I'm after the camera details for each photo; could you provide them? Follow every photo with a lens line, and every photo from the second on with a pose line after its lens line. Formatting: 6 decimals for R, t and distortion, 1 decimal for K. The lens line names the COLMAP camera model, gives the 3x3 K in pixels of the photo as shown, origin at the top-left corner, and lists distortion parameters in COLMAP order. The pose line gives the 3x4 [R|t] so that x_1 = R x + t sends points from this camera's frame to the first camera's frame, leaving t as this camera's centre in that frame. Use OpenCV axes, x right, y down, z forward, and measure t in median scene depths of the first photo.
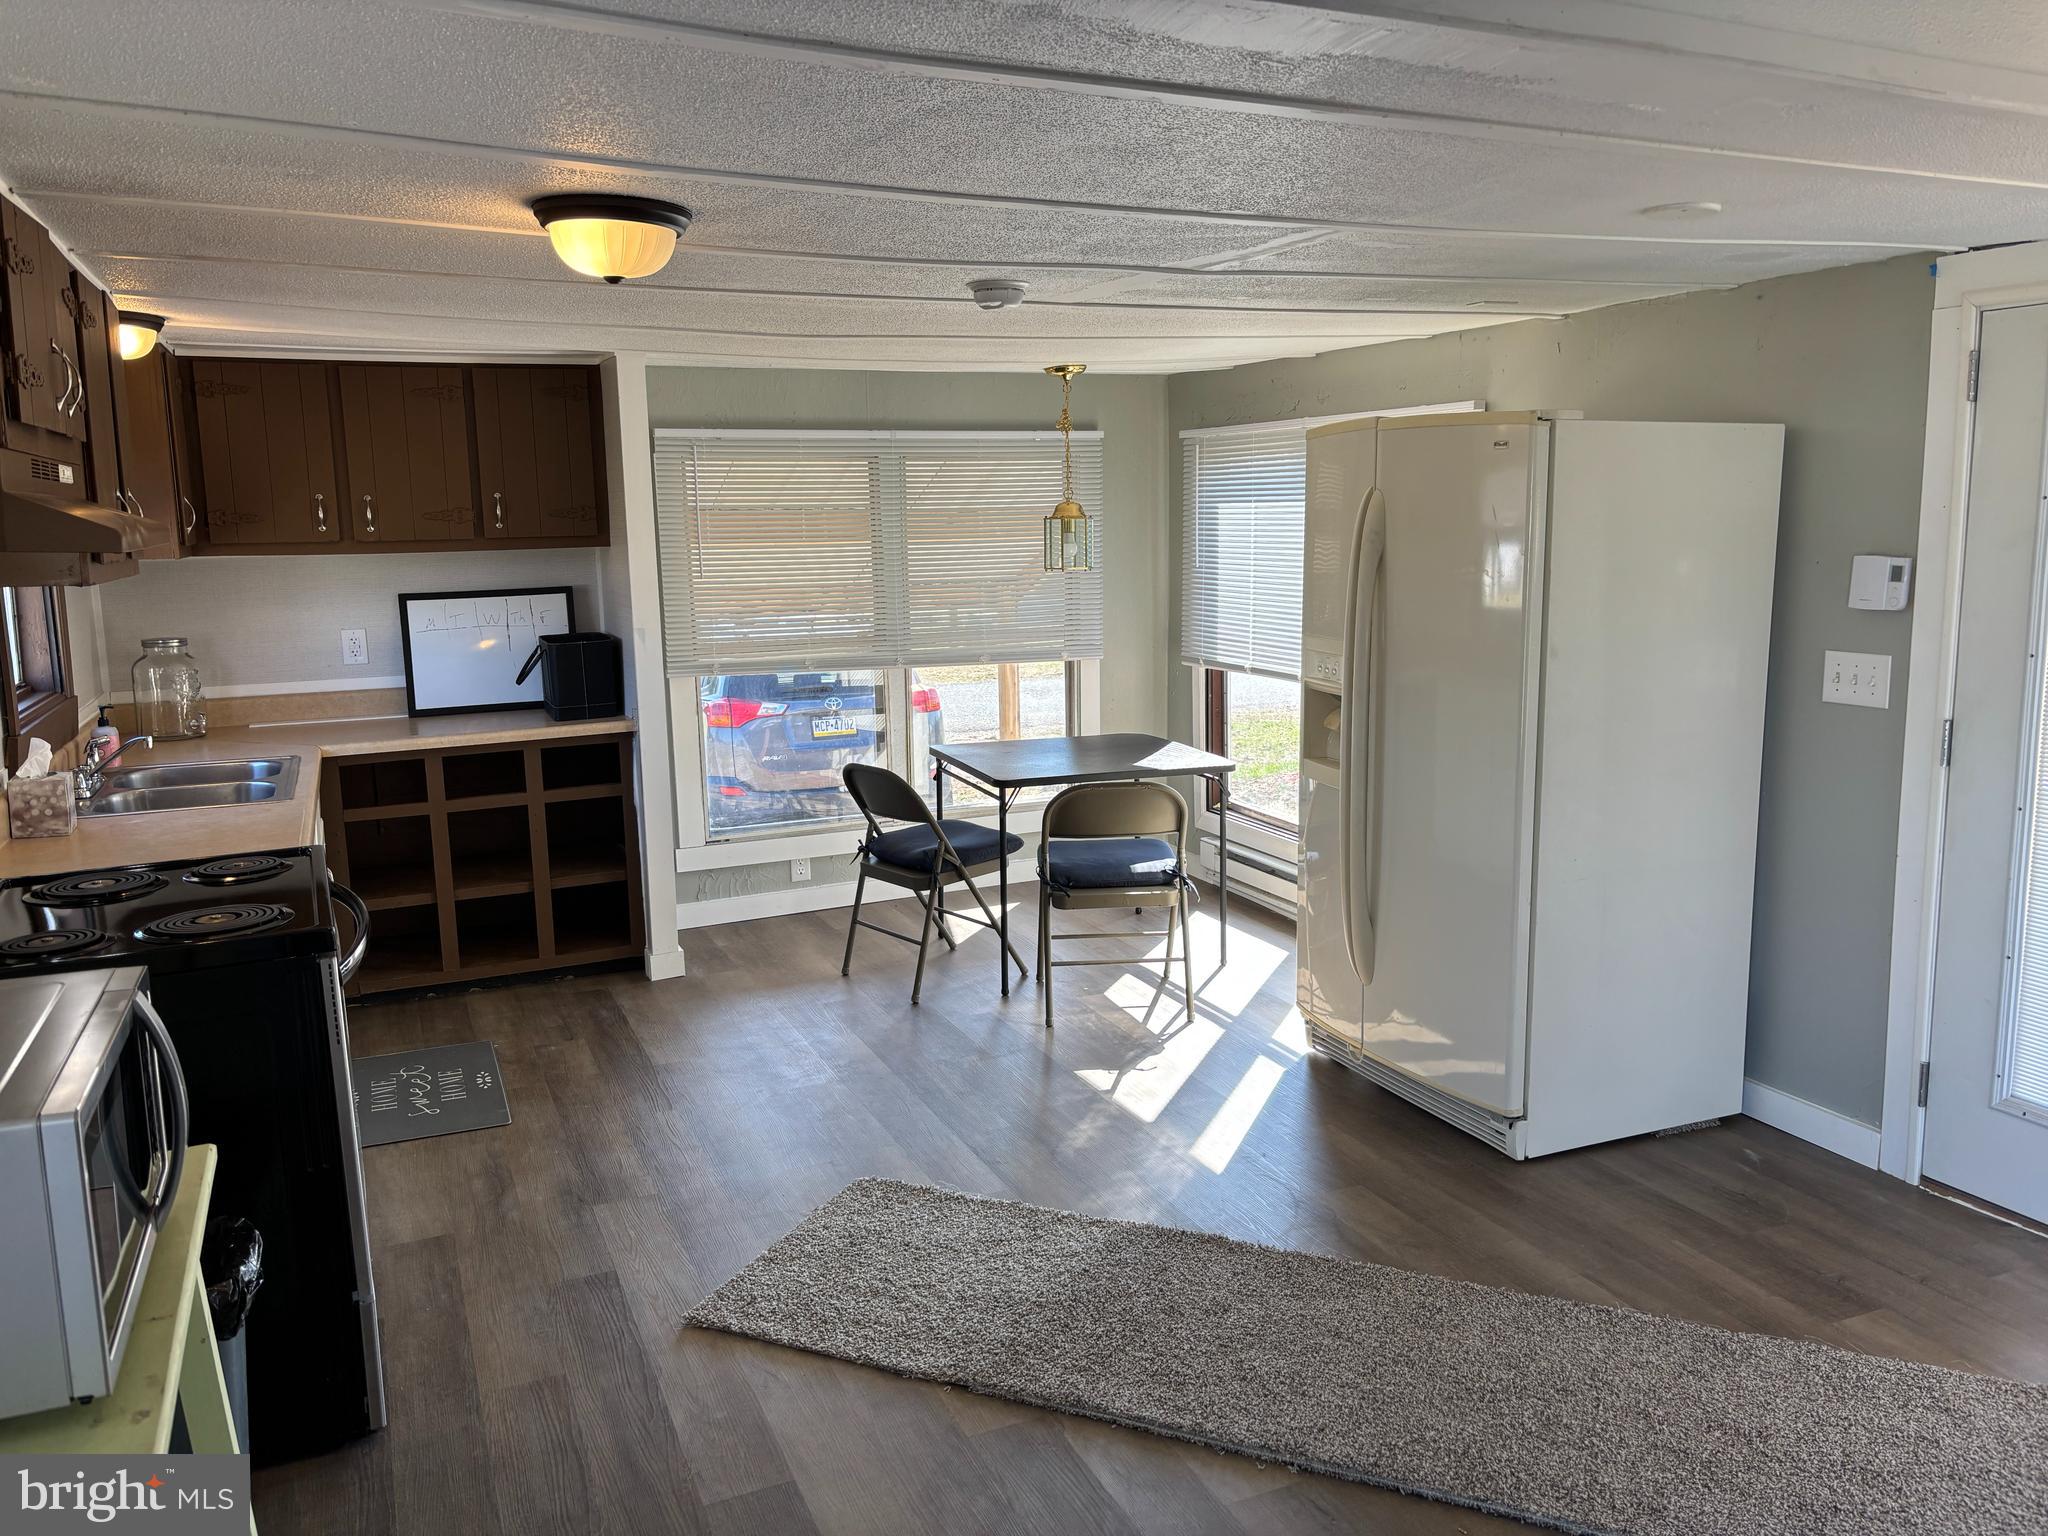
lens RADIAL K [[1573.1, 0, 1024.0], [0, 1573.1, 768.0], [0, 0, 1]] dist [0.025132, 0.000850]
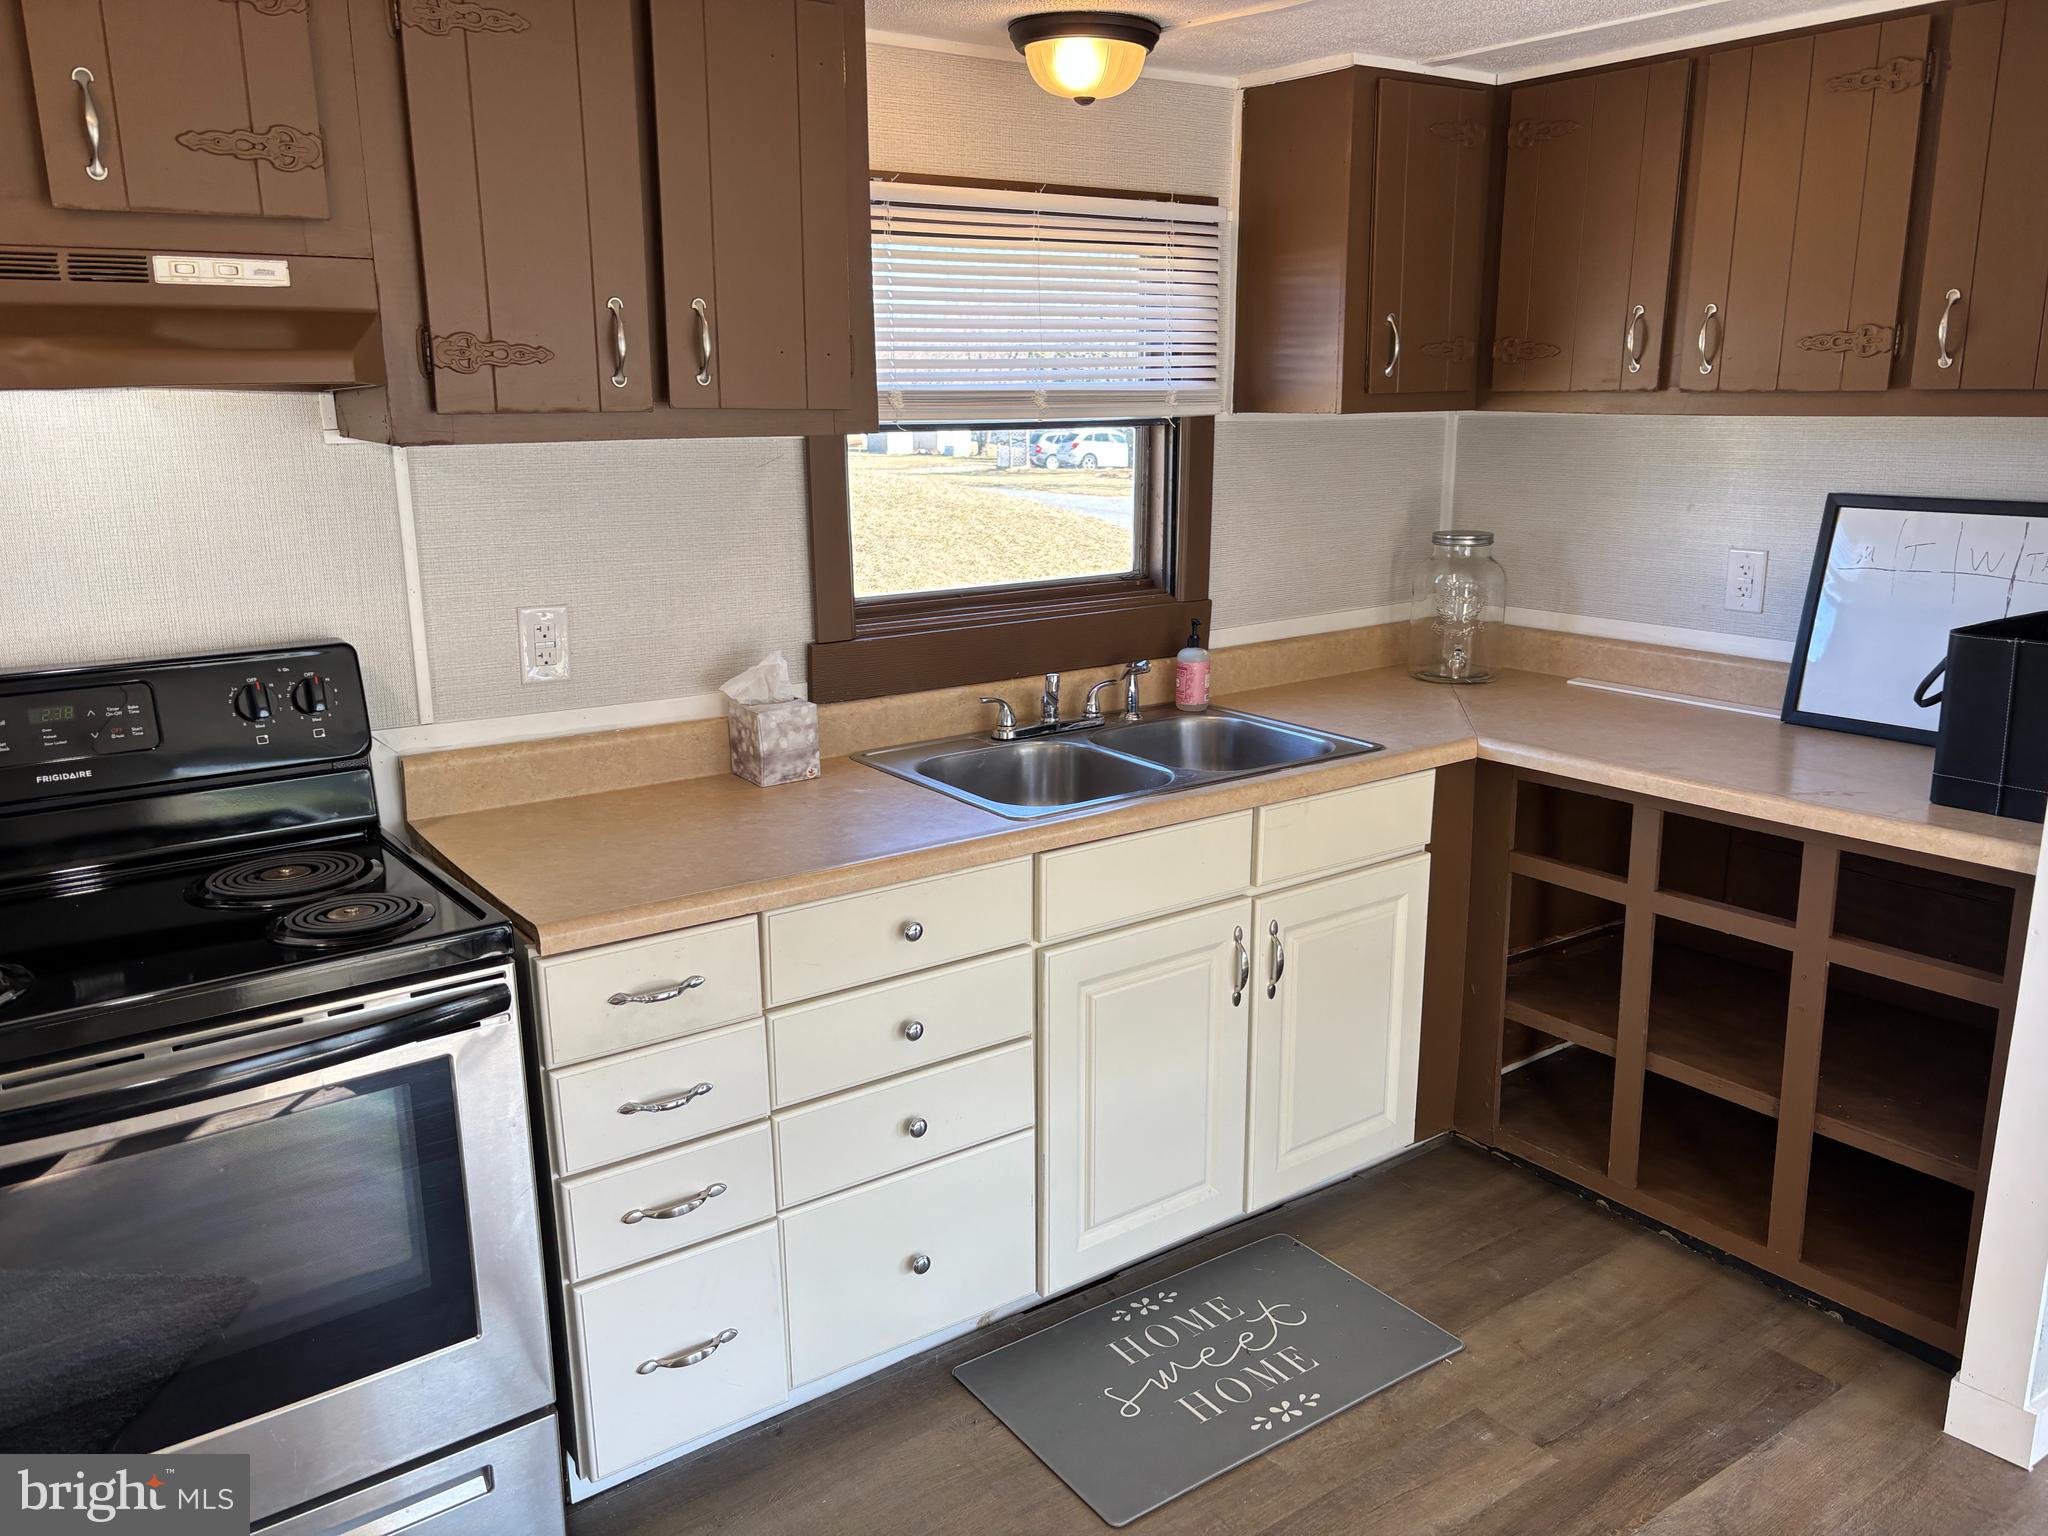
lens RADIAL K [[1573.1, 0, 1024.0], [0, 1573.1, 768.0], [0, 0, 1]] dist [0.025132, 0.000850]
pose [[0.213985, 0.248867, -0.944603, 0.077540], [-0.155554, 0.963344, 0.218566, -0.097616], [0.964372, 0.100167, 0.244854, 0.629361]]
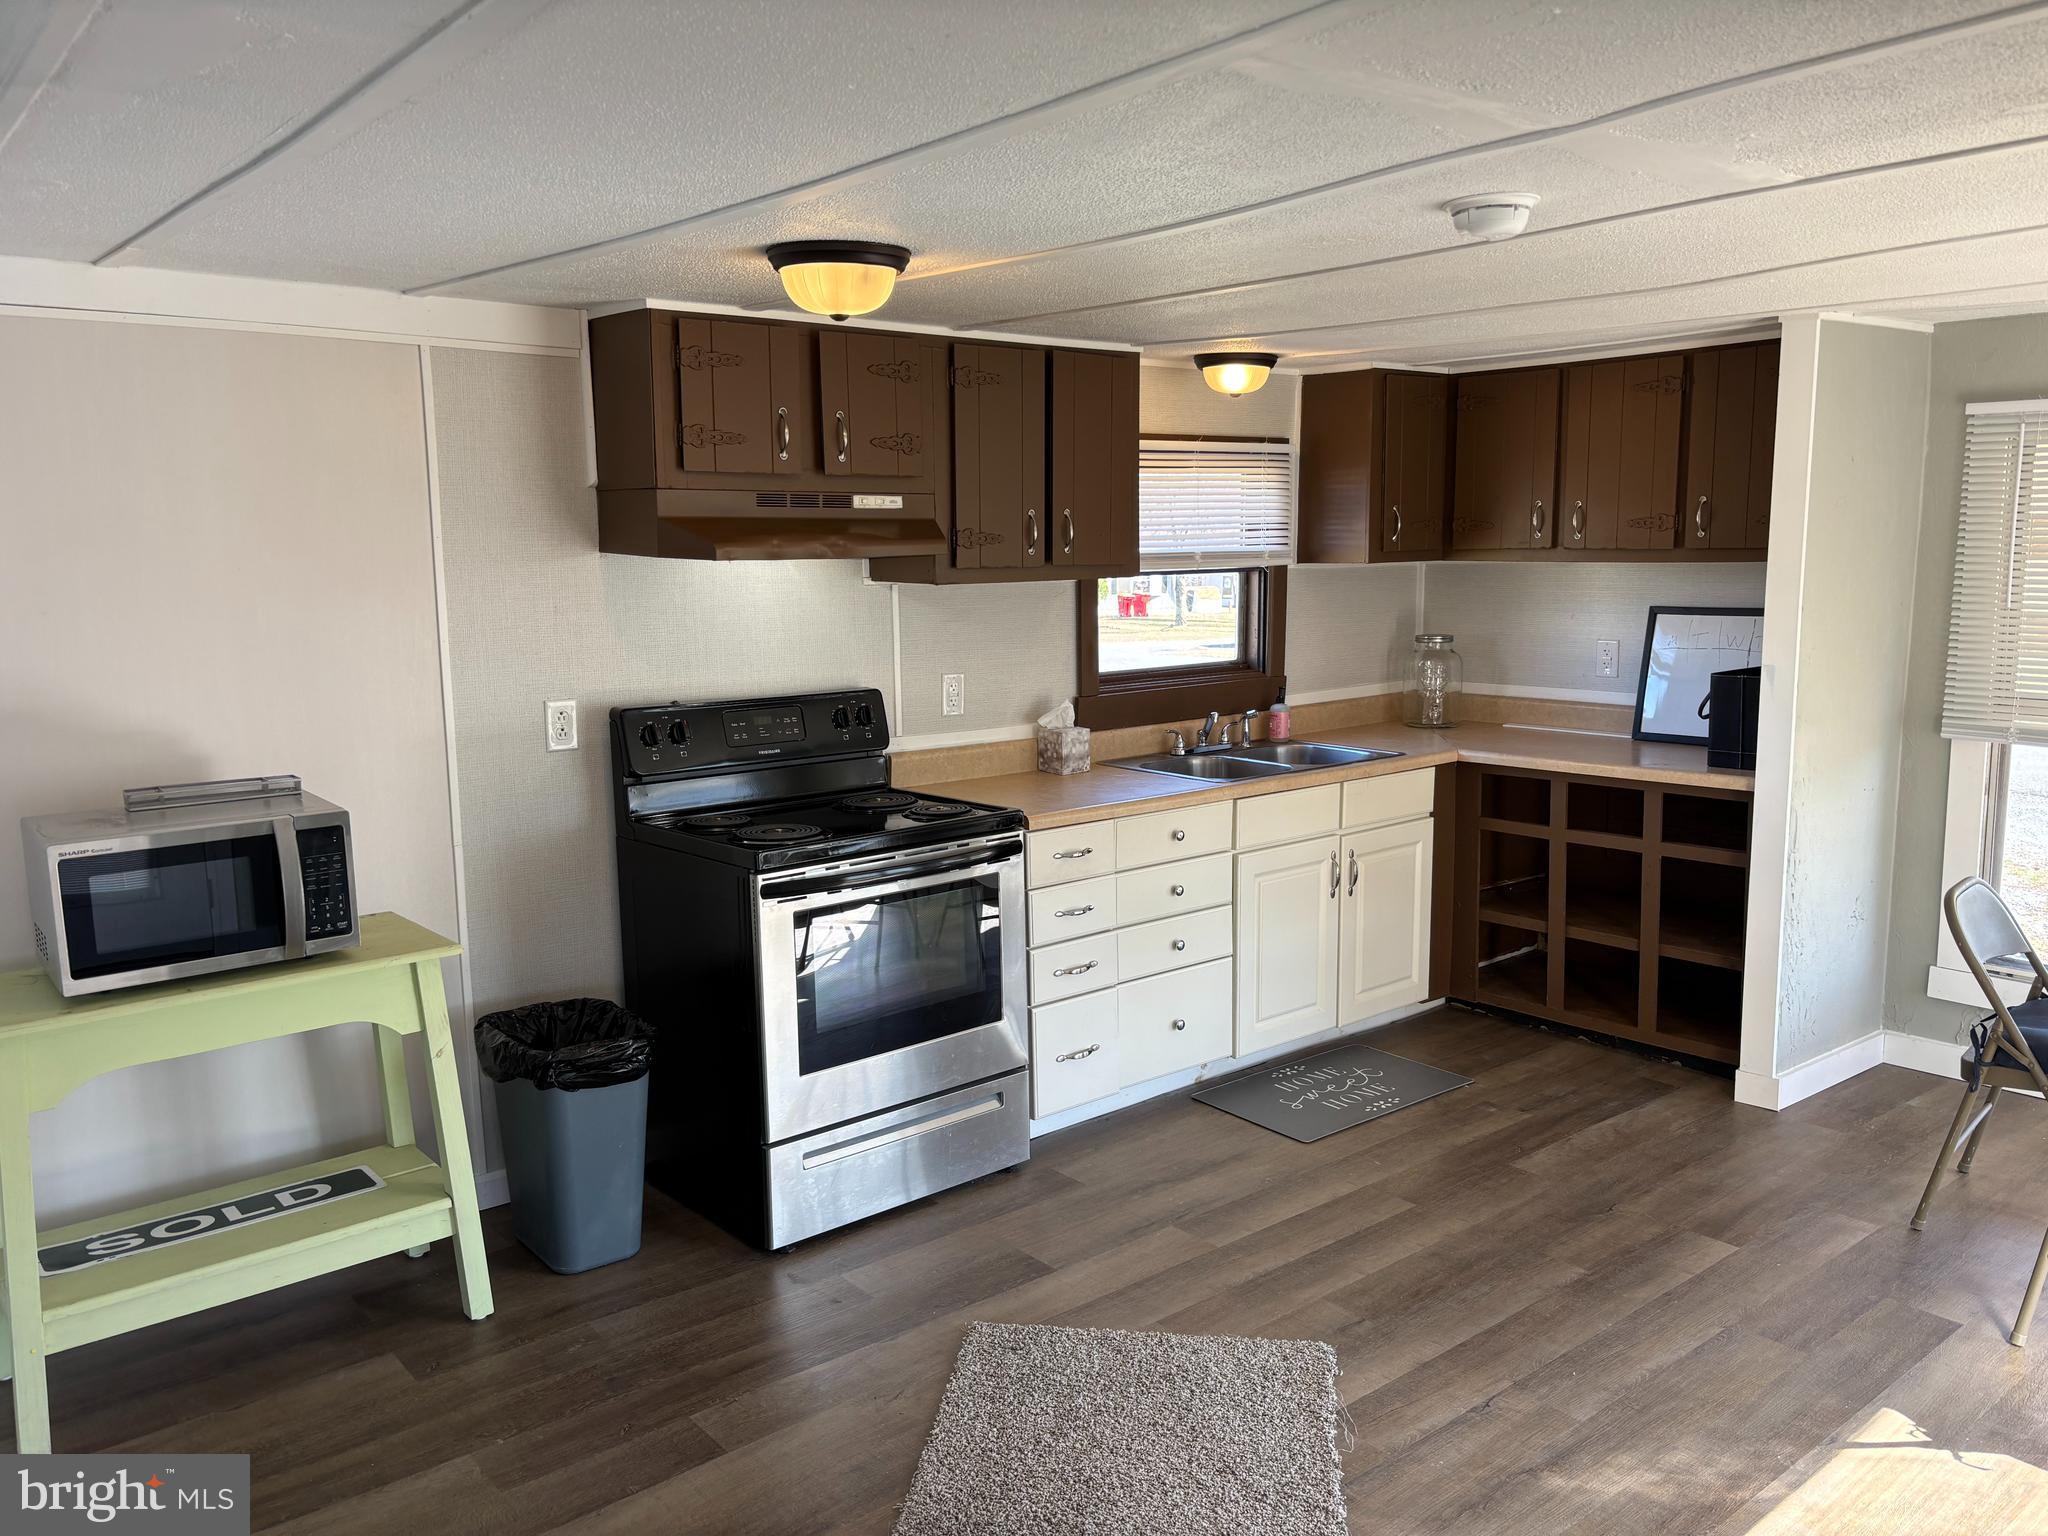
lens RADIAL K [[1568.4, 0, 1024.0], [0, 1568.4, 768.0], [0, 0, 1]] dist [0.075433, -0.090573]
pose [[0.277522, 0.155647, -0.948027, 0.406280], [-0.147779, 0.981961, 0.117958, -0.073966], [0.949286, 0.107363, 0.295517, 0.396376]]
